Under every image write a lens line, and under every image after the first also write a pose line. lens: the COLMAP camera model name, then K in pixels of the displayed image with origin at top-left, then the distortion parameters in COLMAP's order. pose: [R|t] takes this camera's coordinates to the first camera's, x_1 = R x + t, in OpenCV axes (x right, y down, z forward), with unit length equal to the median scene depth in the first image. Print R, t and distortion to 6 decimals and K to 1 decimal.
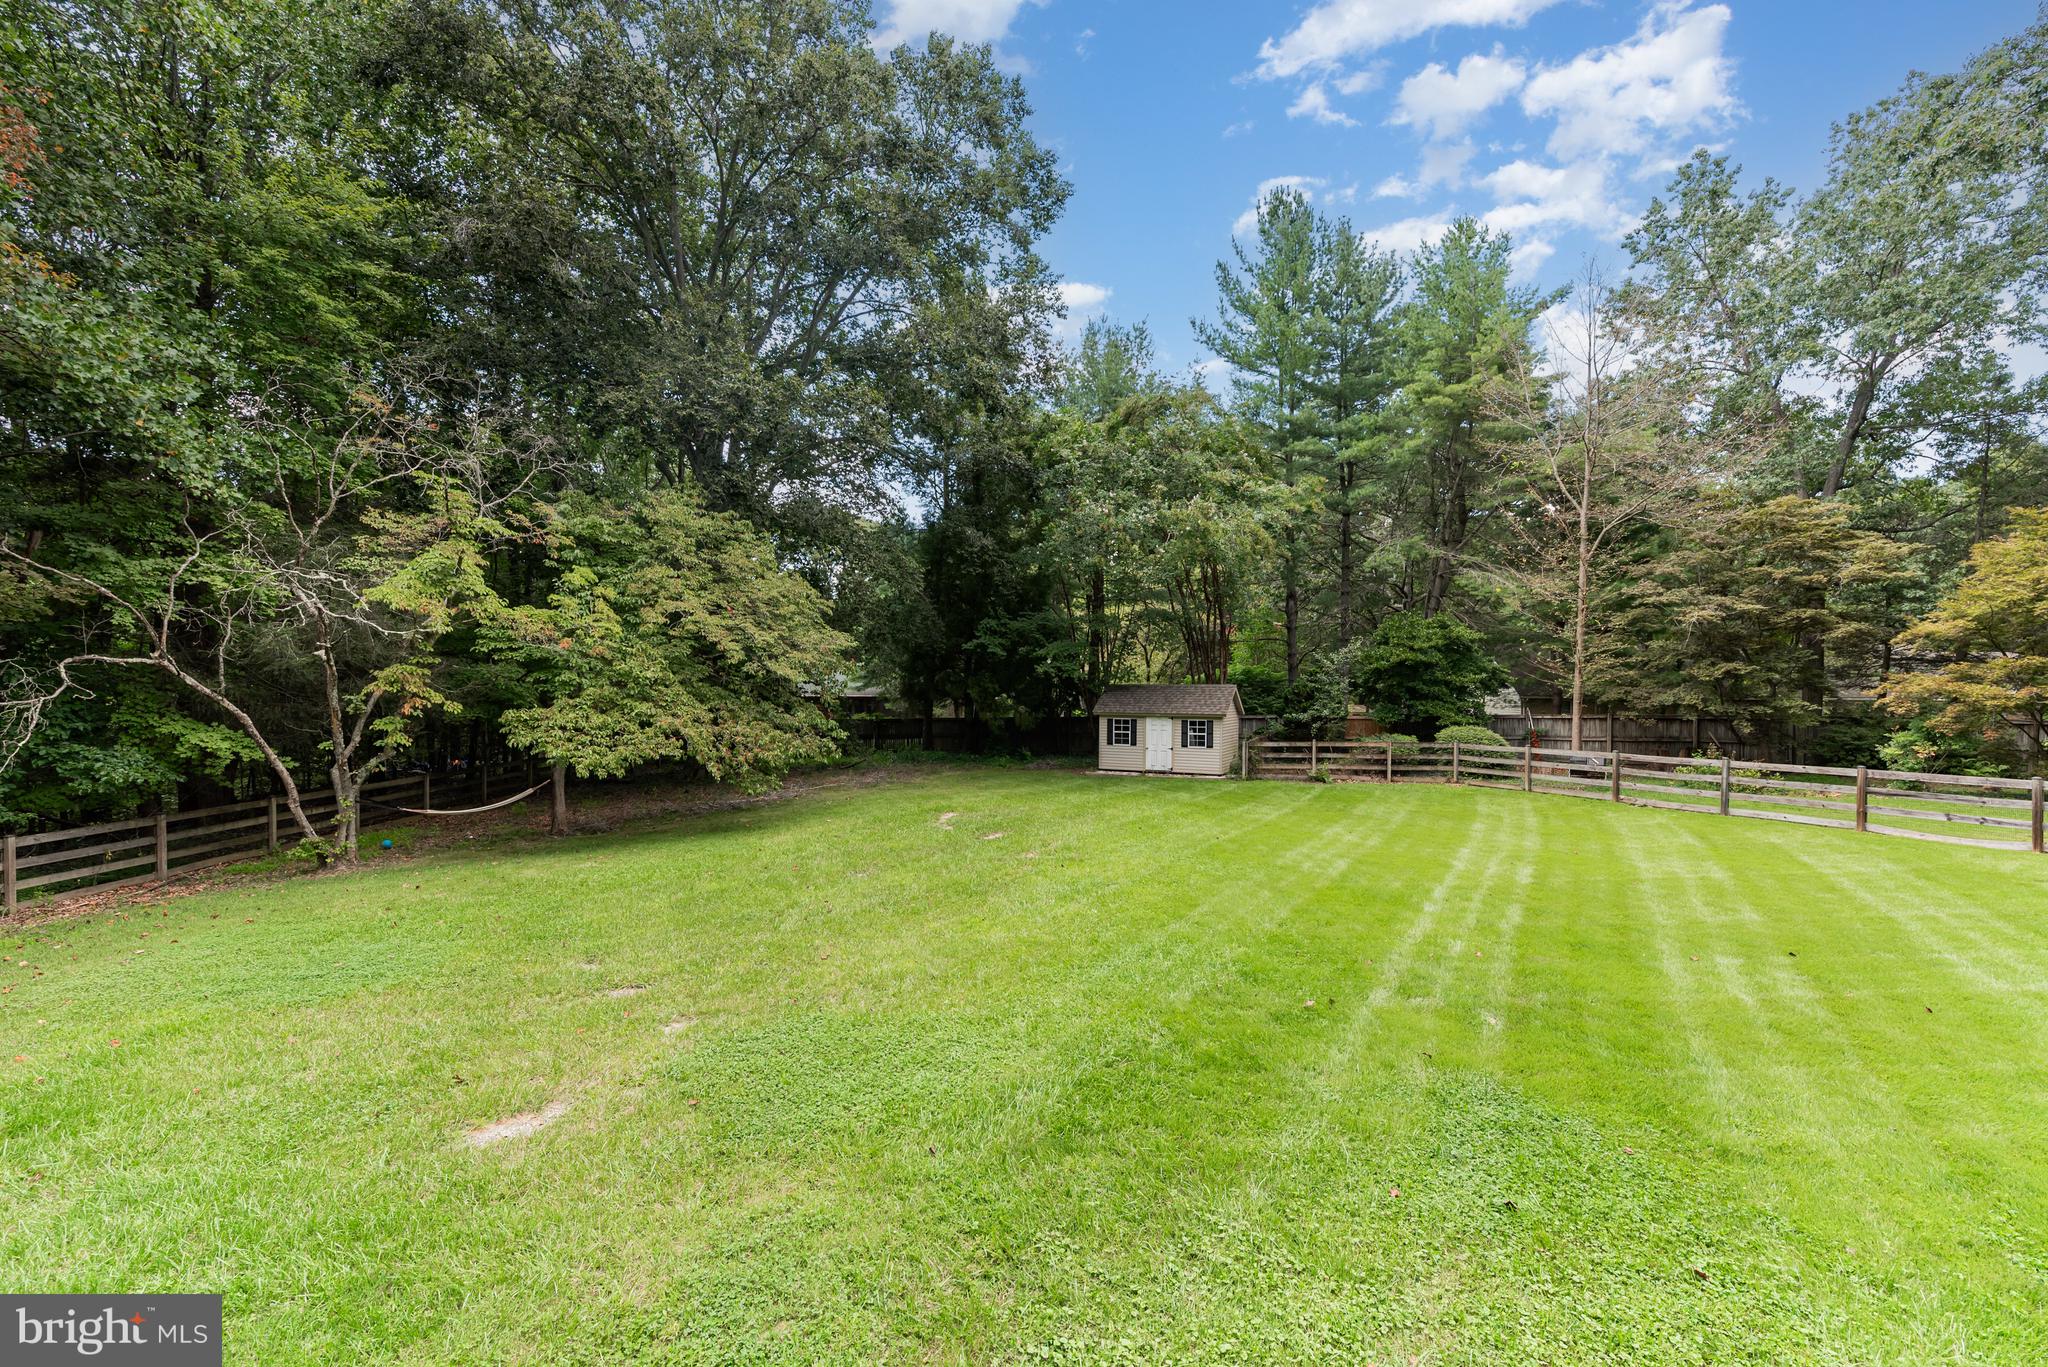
lens RADIAL K [[886.1, 0, 1026.3], [0, 886.1, 701.5], [0, 0, 1]] dist [0.002811, 0.000571]
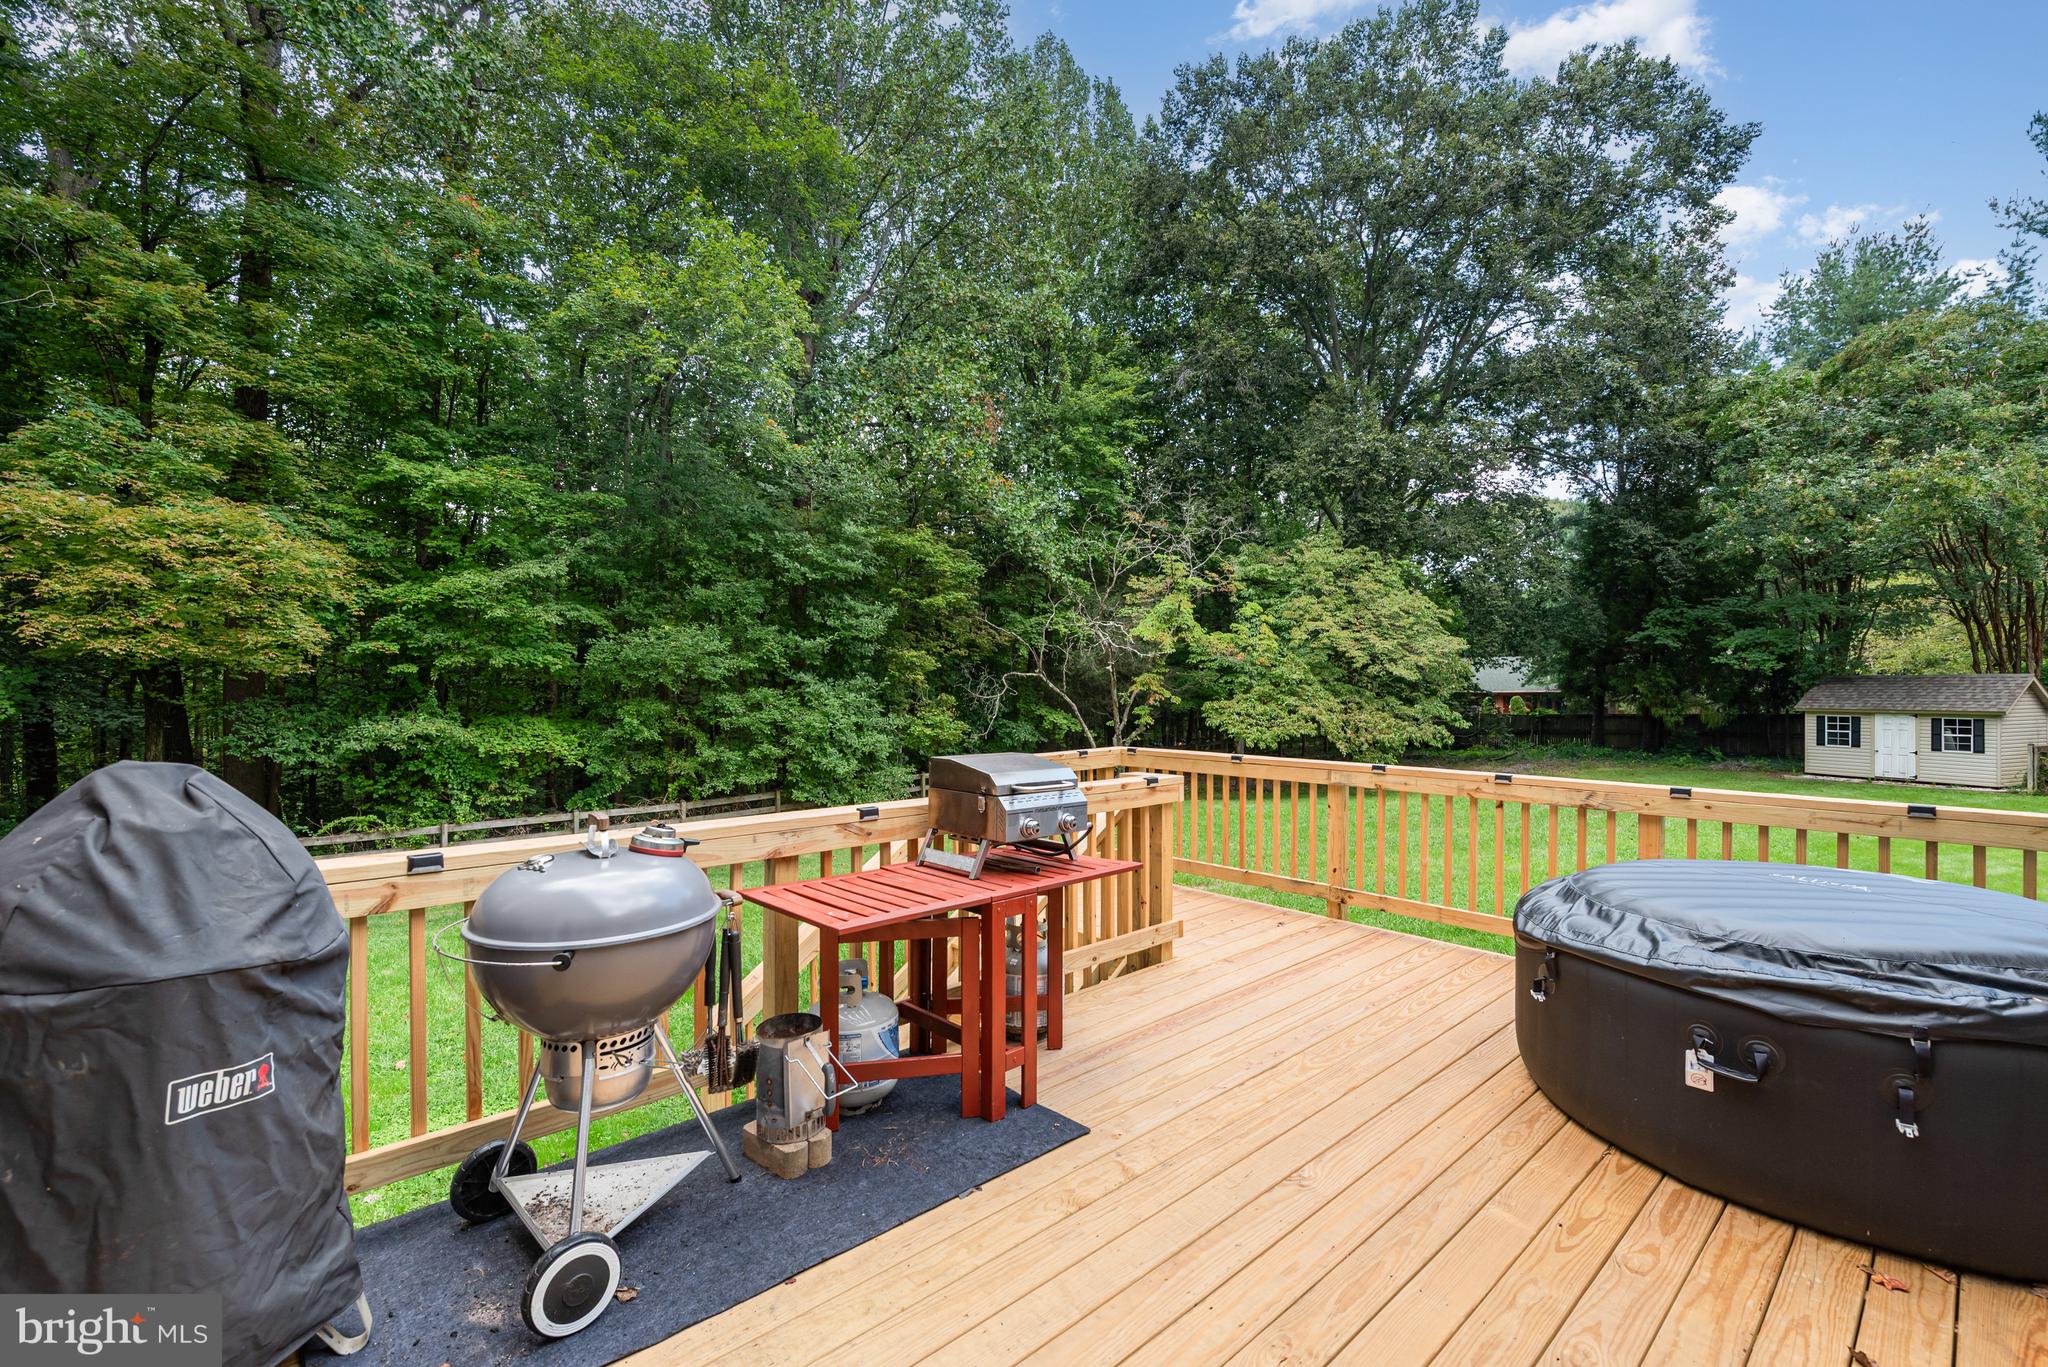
lens RADIAL K [[886.1, 0, 1025.1], [0, 886.1, 692.9], [0, 0, 1]] dist [0.002811, 0.000571]
pose [[0.734450, -0.004832, -0.678645, 0.194896], [0.000993, 0.999981, -0.006046, 0.002968], [0.678662, 0.003767, 0.734441, -0.291831]]
